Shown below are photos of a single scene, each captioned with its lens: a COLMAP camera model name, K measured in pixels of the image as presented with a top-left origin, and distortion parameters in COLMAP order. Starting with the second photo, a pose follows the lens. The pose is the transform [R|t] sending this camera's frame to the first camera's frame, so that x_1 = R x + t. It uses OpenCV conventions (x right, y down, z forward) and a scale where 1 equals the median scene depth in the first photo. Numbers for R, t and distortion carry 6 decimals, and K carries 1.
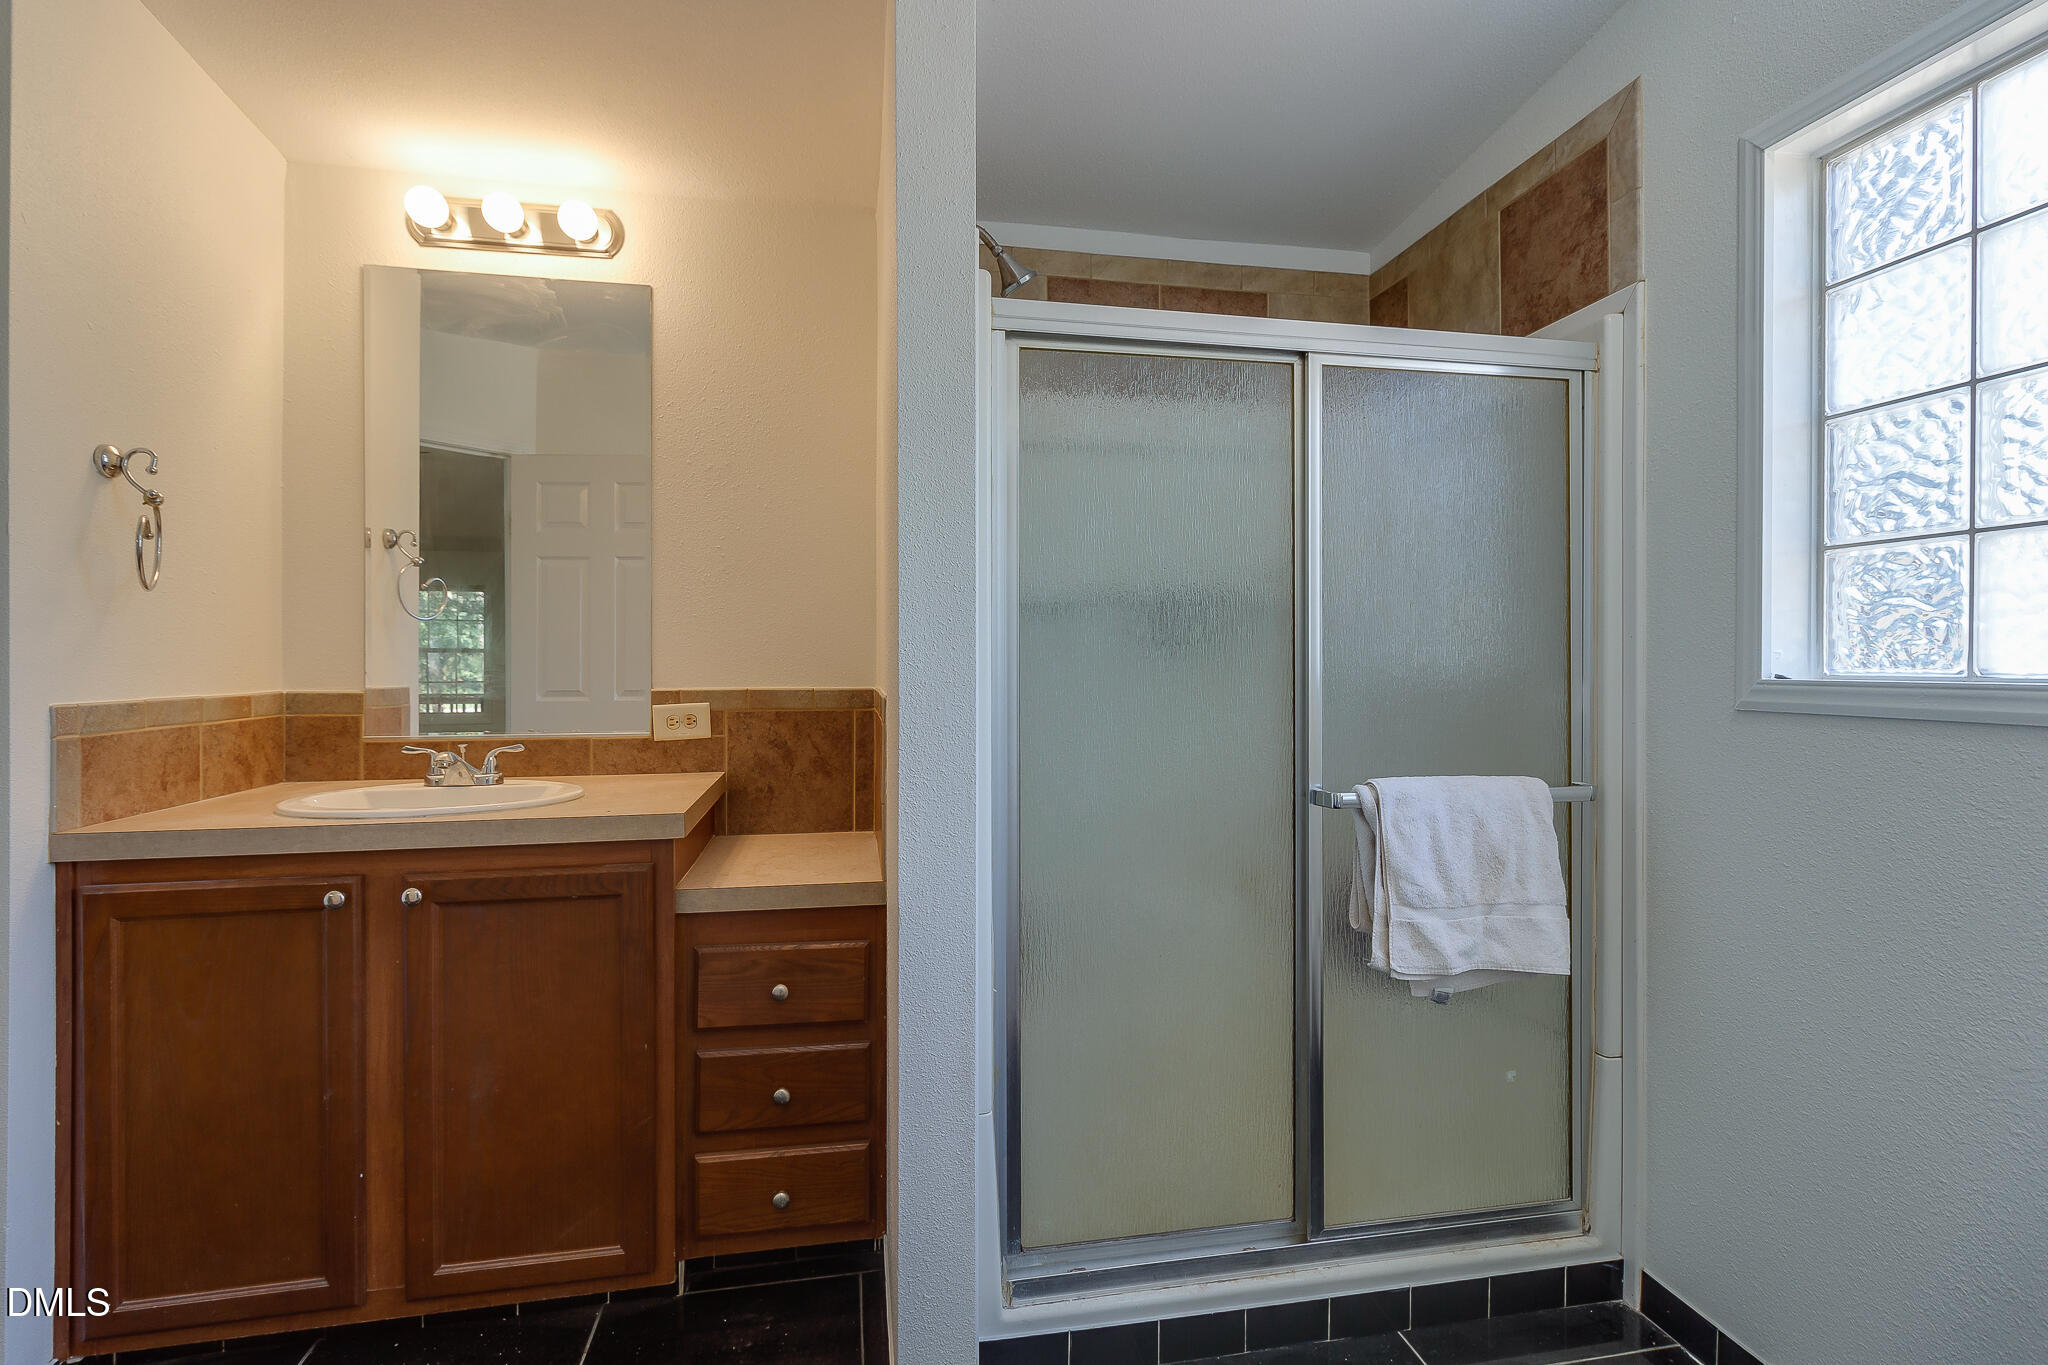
lens RADIAL K [[955.7, 0, 1030.6], [0, 955.7, 661.0], [0, 0, 1]] dist [0.001466, -0.000378]
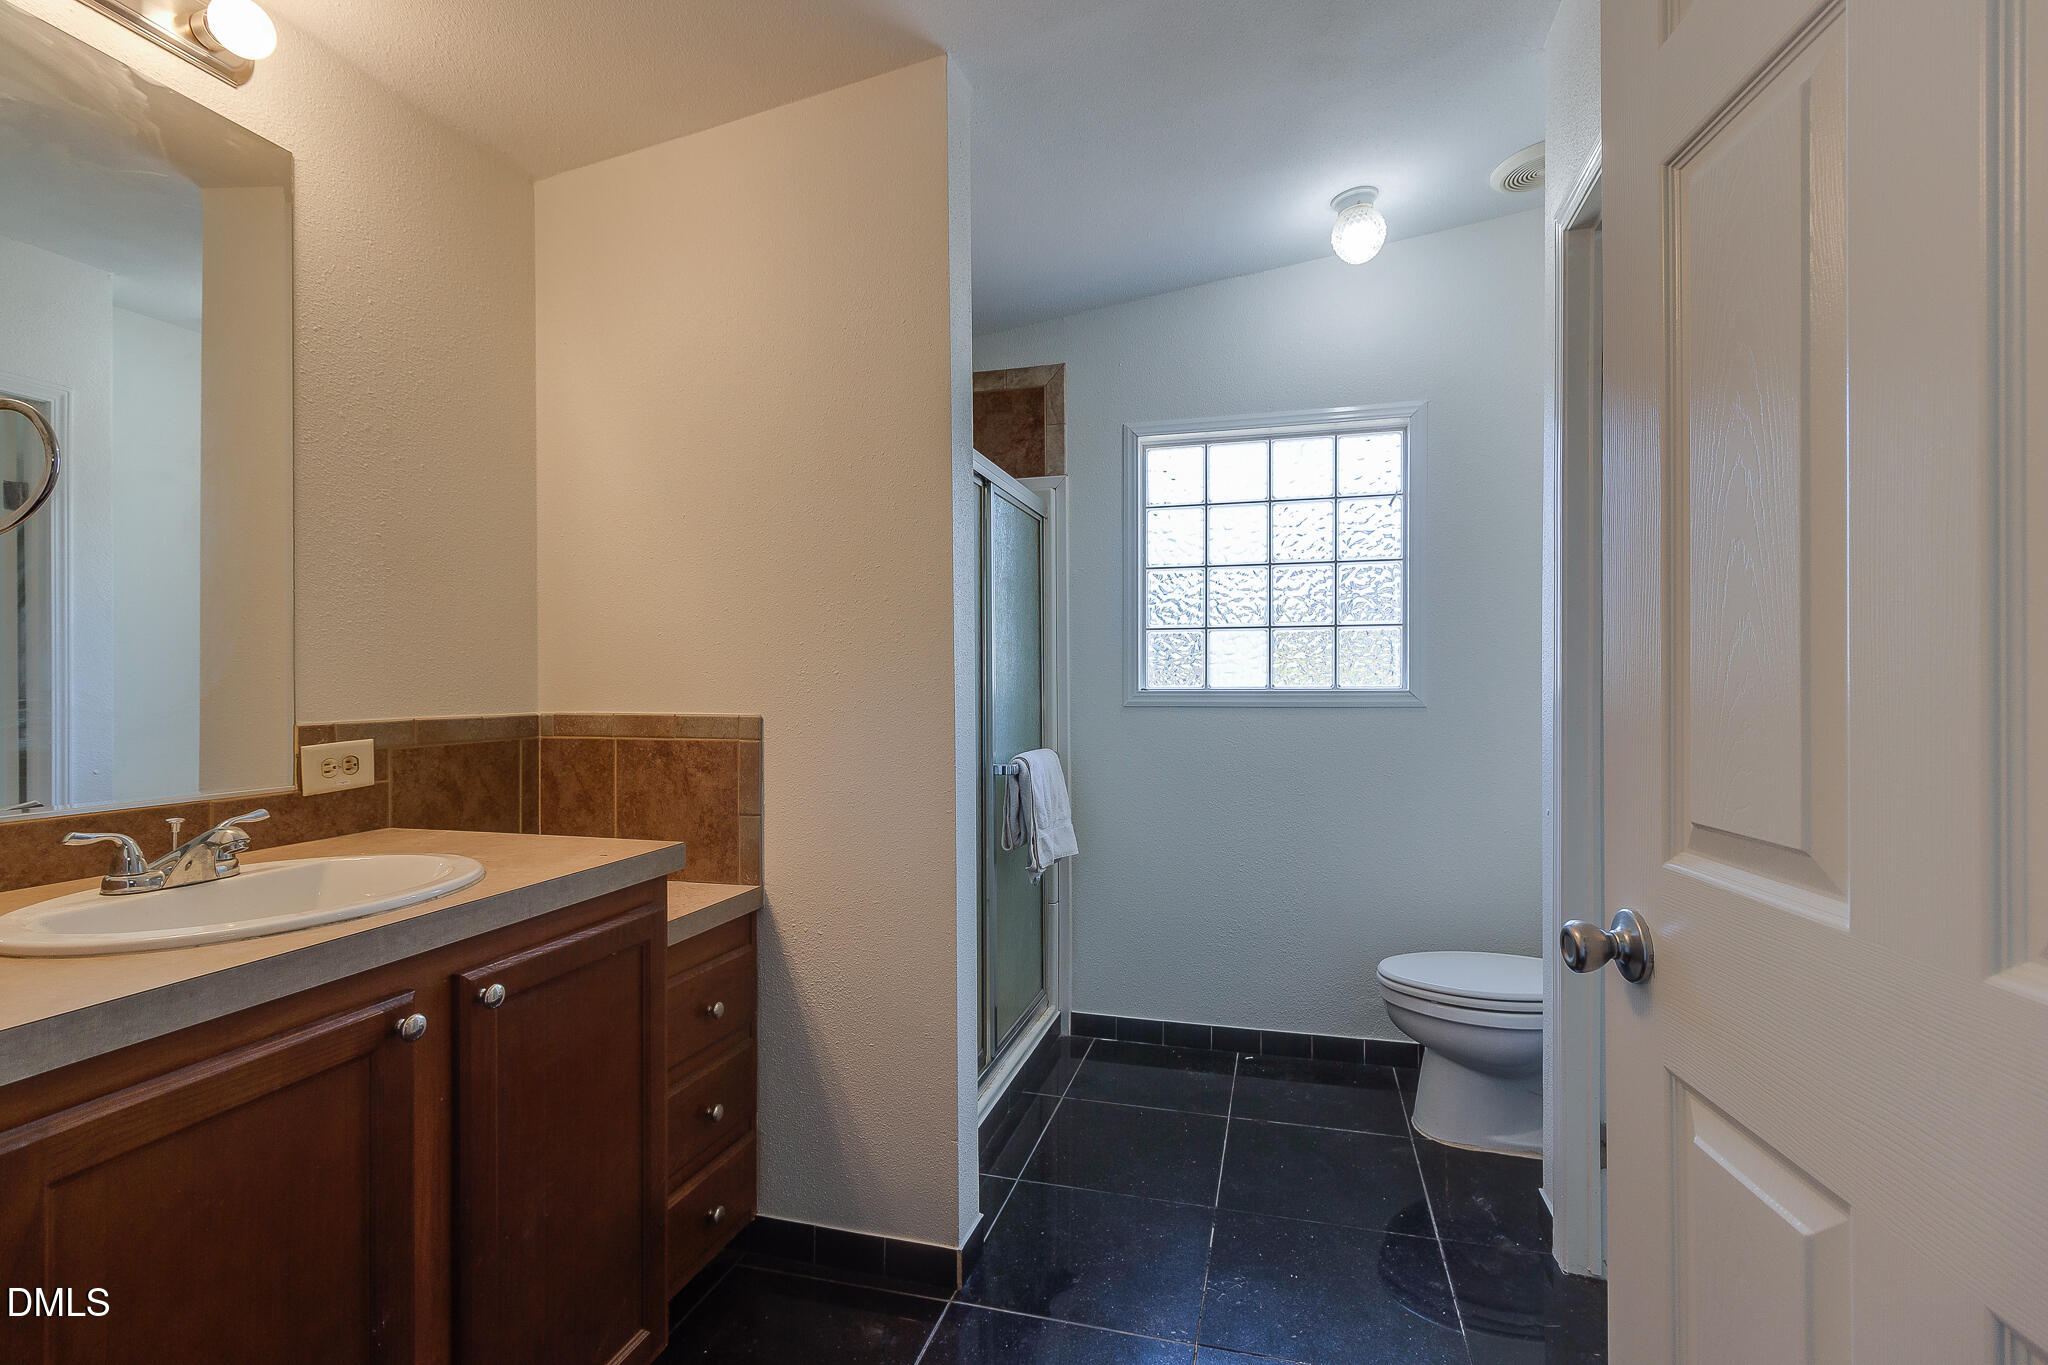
lens RADIAL K [[955.7, 0, 1016.3], [0, 955.7, 688.0], [0, 0, 1]] dist [0.001466, -0.000378]
pose [[0.445480, -0.006197, 0.895270, -0.990867], [0.003215, 0.999981, 0.005322, 0.000845], [-0.895286, 0.000508, 0.445492, 0.254911]]
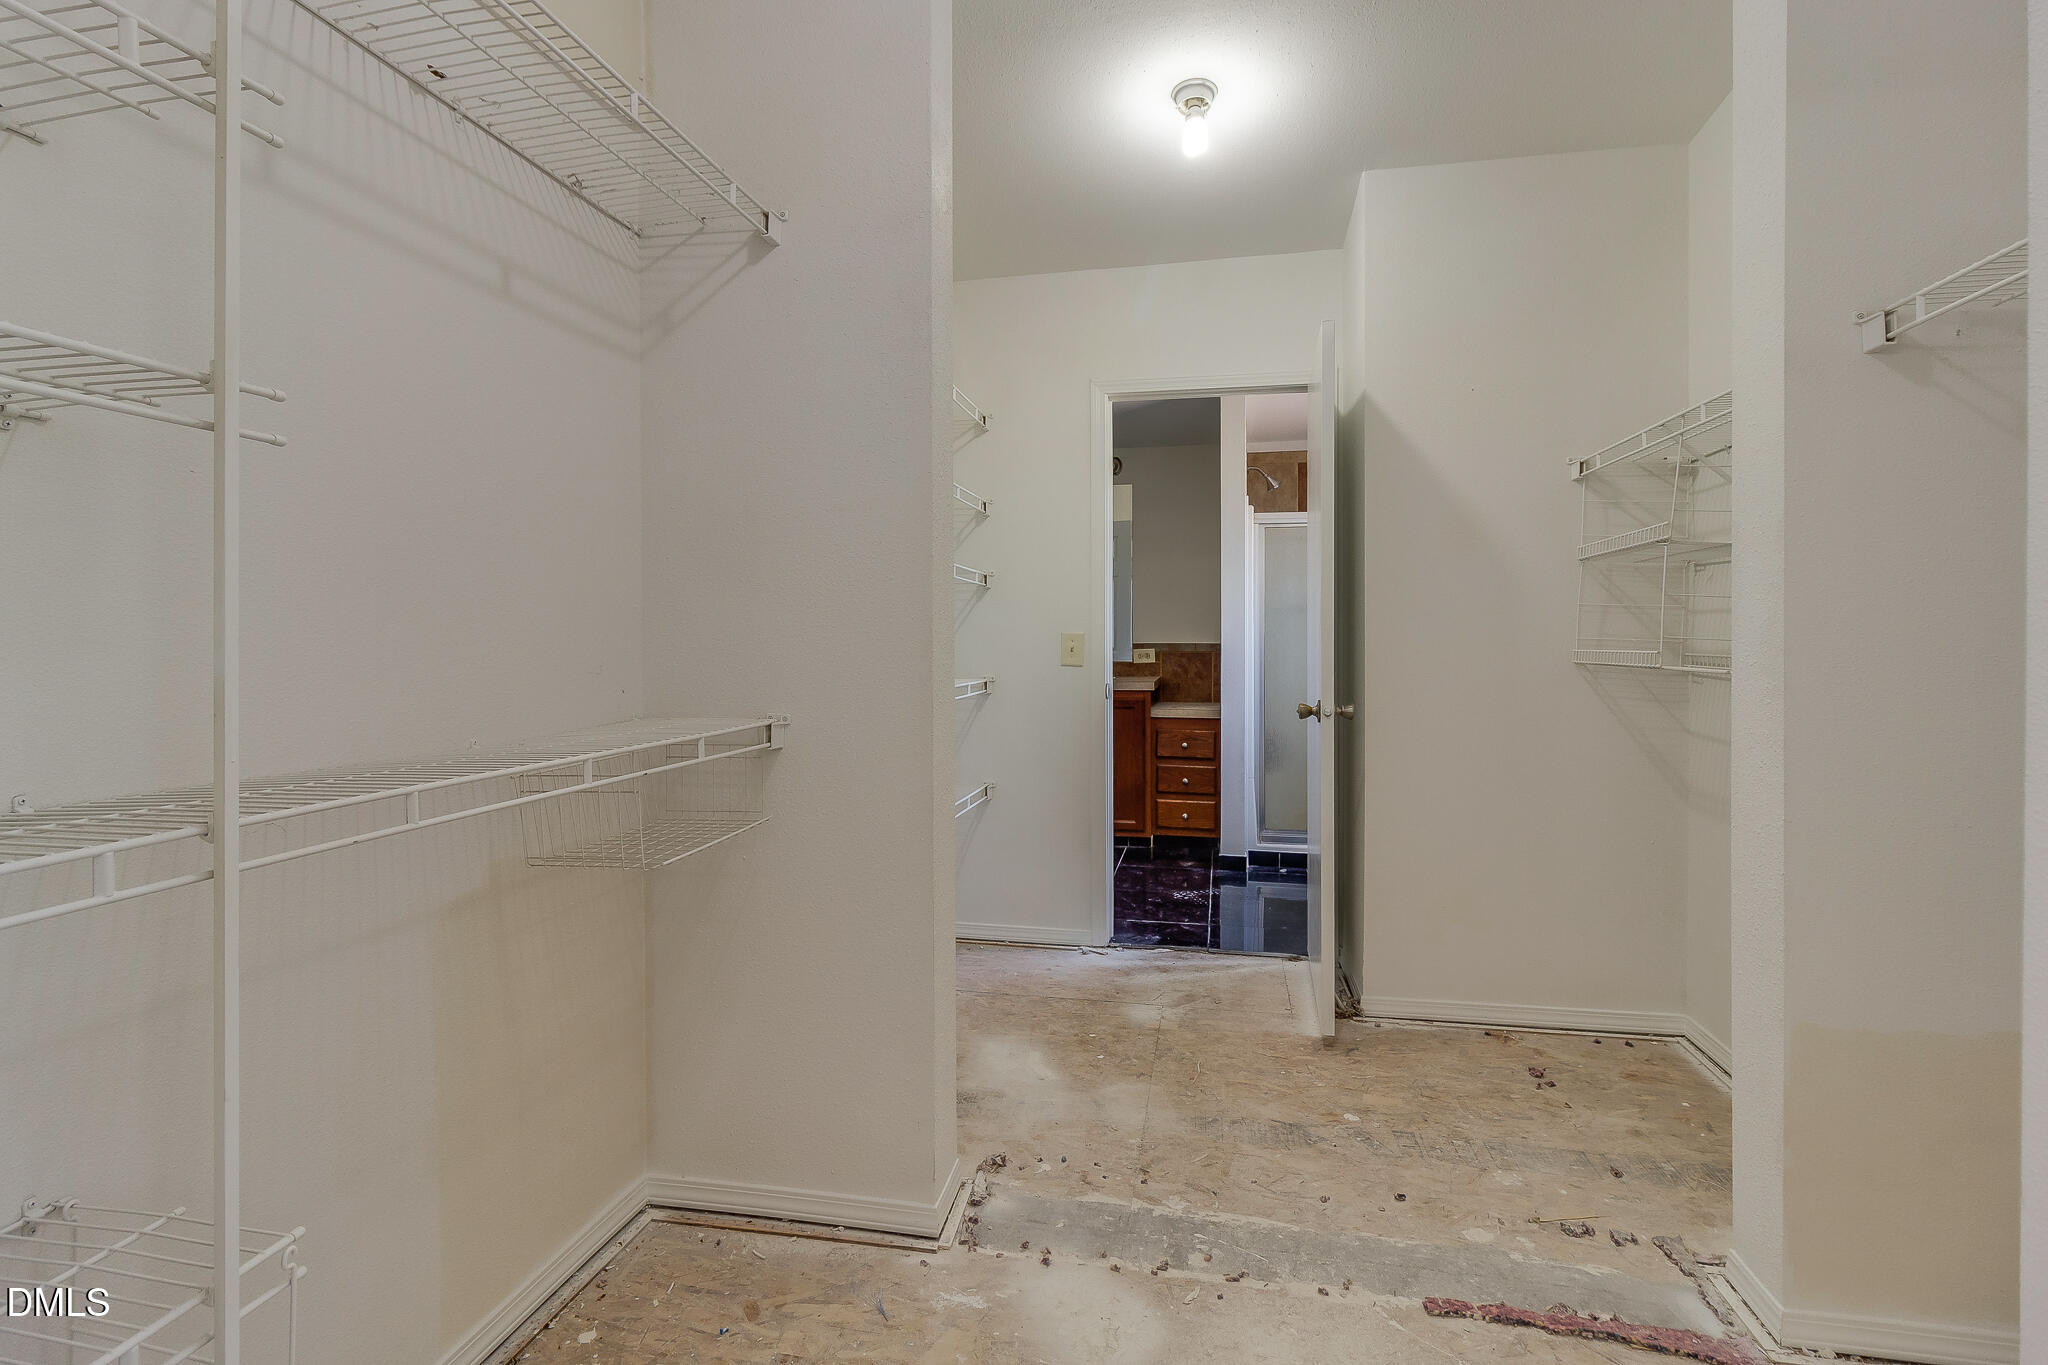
lens RADIAL K [[955.7, 0, 1031.7], [0, 955.7, 633.2], [0, 0, 1]] dist [0.001466, -0.000378]
pose [[0.925588, 0.002424, -0.378526, 0.393982], [-0.001126, 0.999993, 0.003649, -0.007323], [0.378532, -0.002952, 0.925584, -1.812234]]
